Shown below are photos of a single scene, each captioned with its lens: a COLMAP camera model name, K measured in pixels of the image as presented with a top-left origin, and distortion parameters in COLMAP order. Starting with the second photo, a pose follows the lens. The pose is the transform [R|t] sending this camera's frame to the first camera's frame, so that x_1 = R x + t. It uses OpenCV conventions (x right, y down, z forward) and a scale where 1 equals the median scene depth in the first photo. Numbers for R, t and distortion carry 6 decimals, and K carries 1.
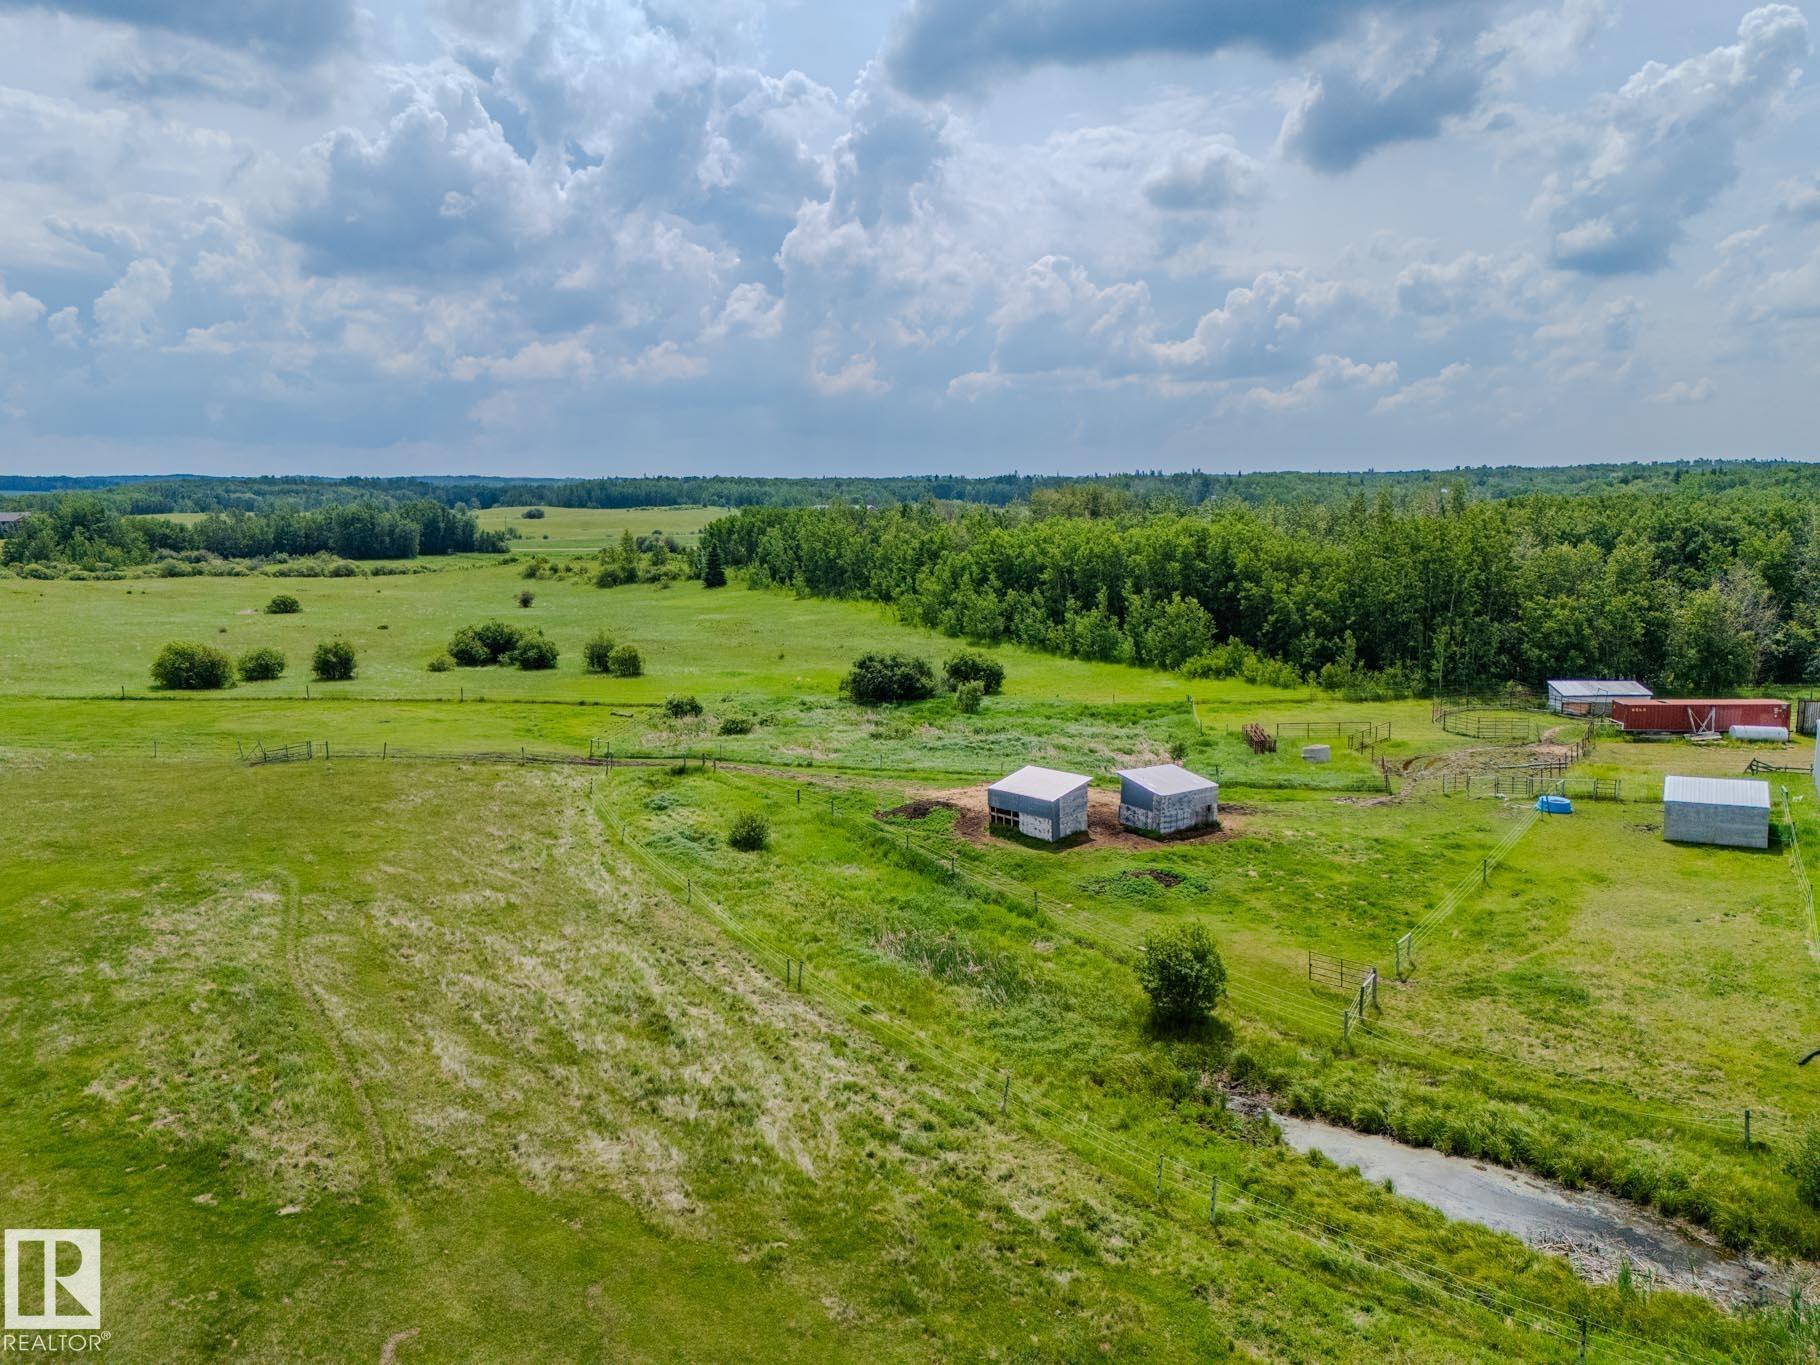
lens RADIAL K [[1336.6, 0, 902.5], [0, 1336.6, 689.3], [0, 0, 1]] dist [0.080728, -0.079469]
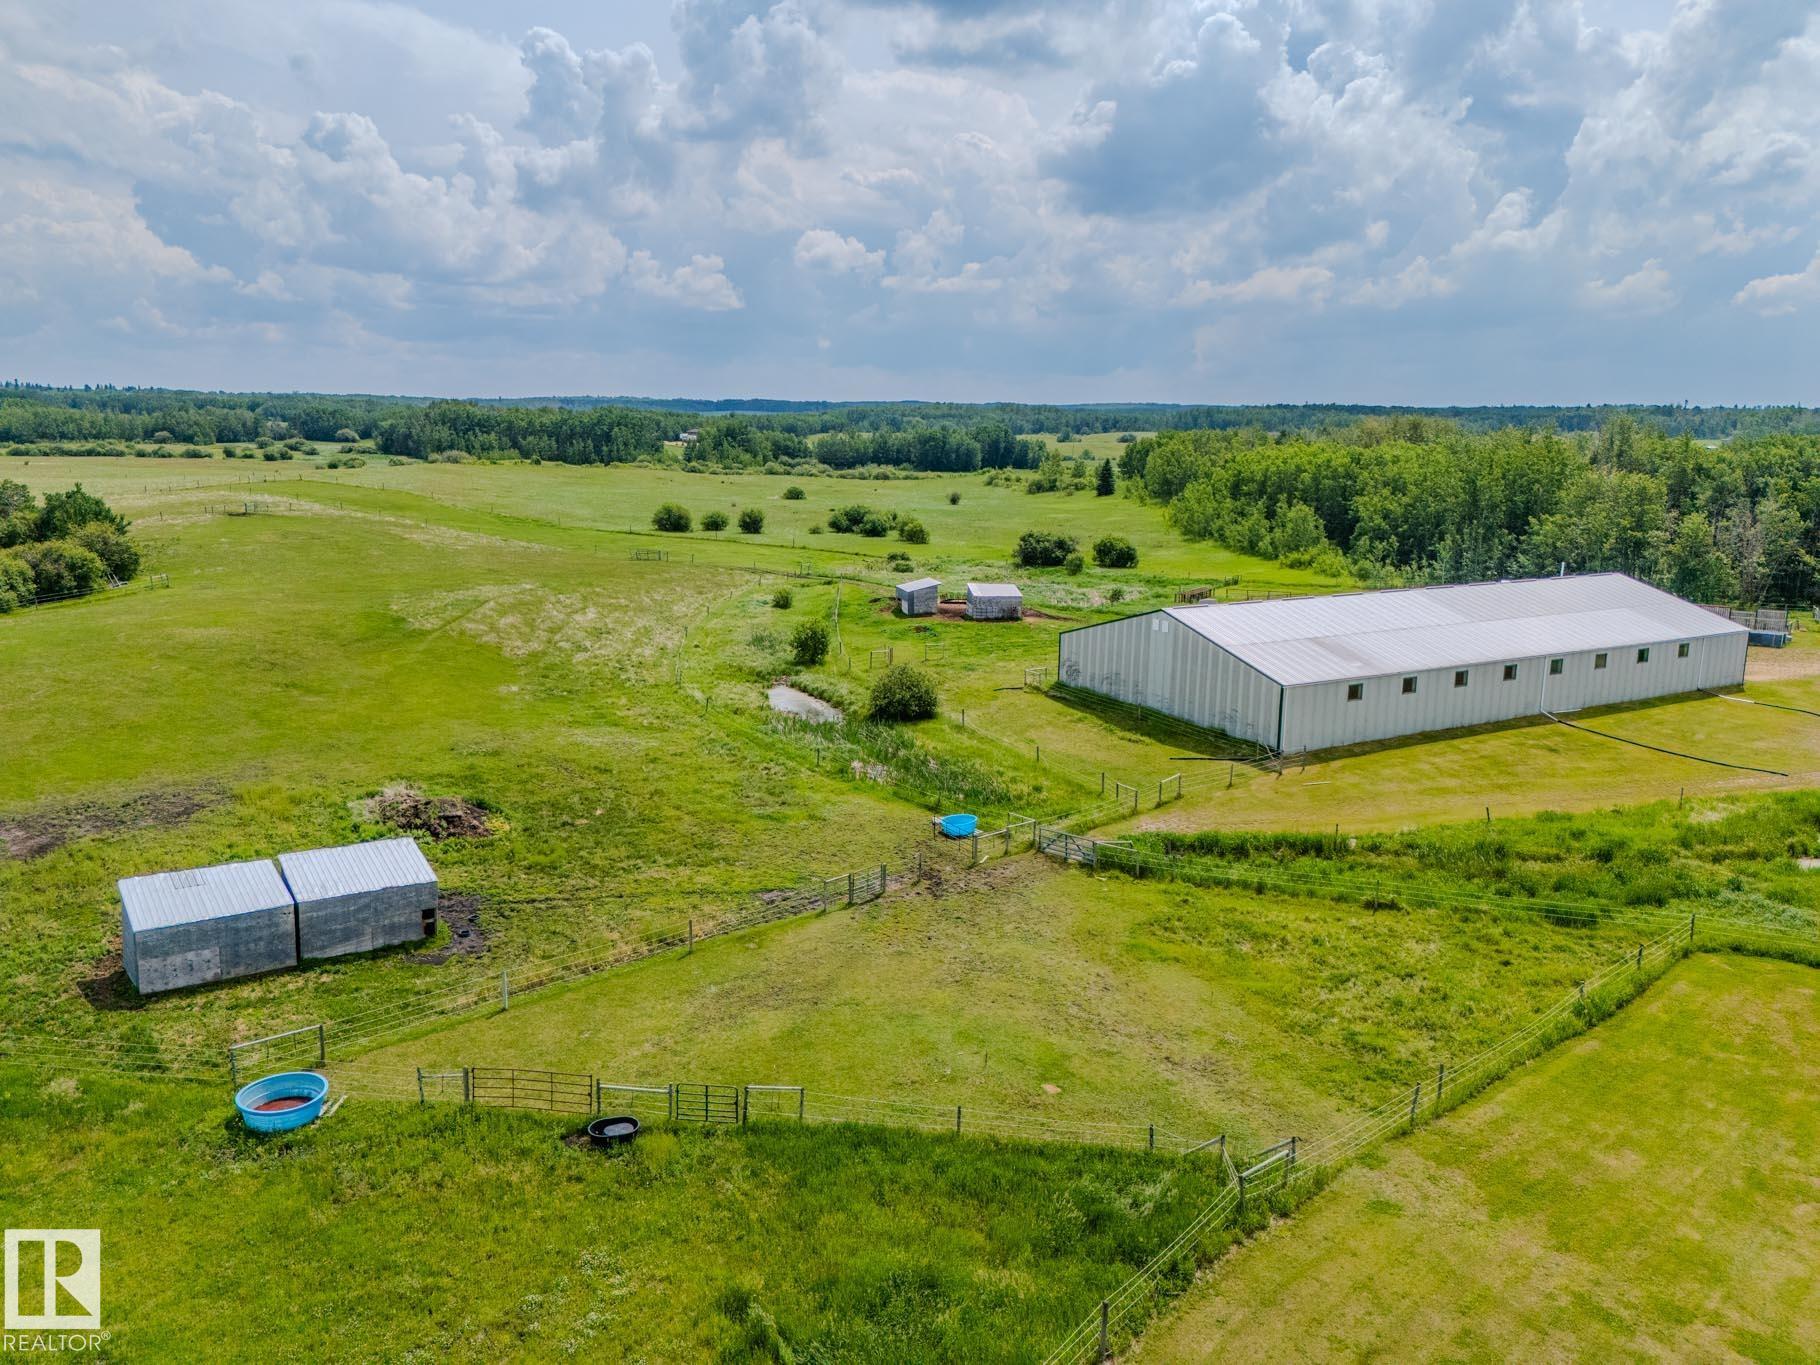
lens RADIAL K [[1336.6, 0, 902.5], [0, 1336.6, 689.3], [0, 0, 1]] dist [0.080728, -0.079469]
pose [[0.876083, 0.114376, -0.468397, 0.914829], [-0.090176, 0.993183, 0.073858, 0.079399], [0.473652, -0.022467, 0.880426, -0.556164]]
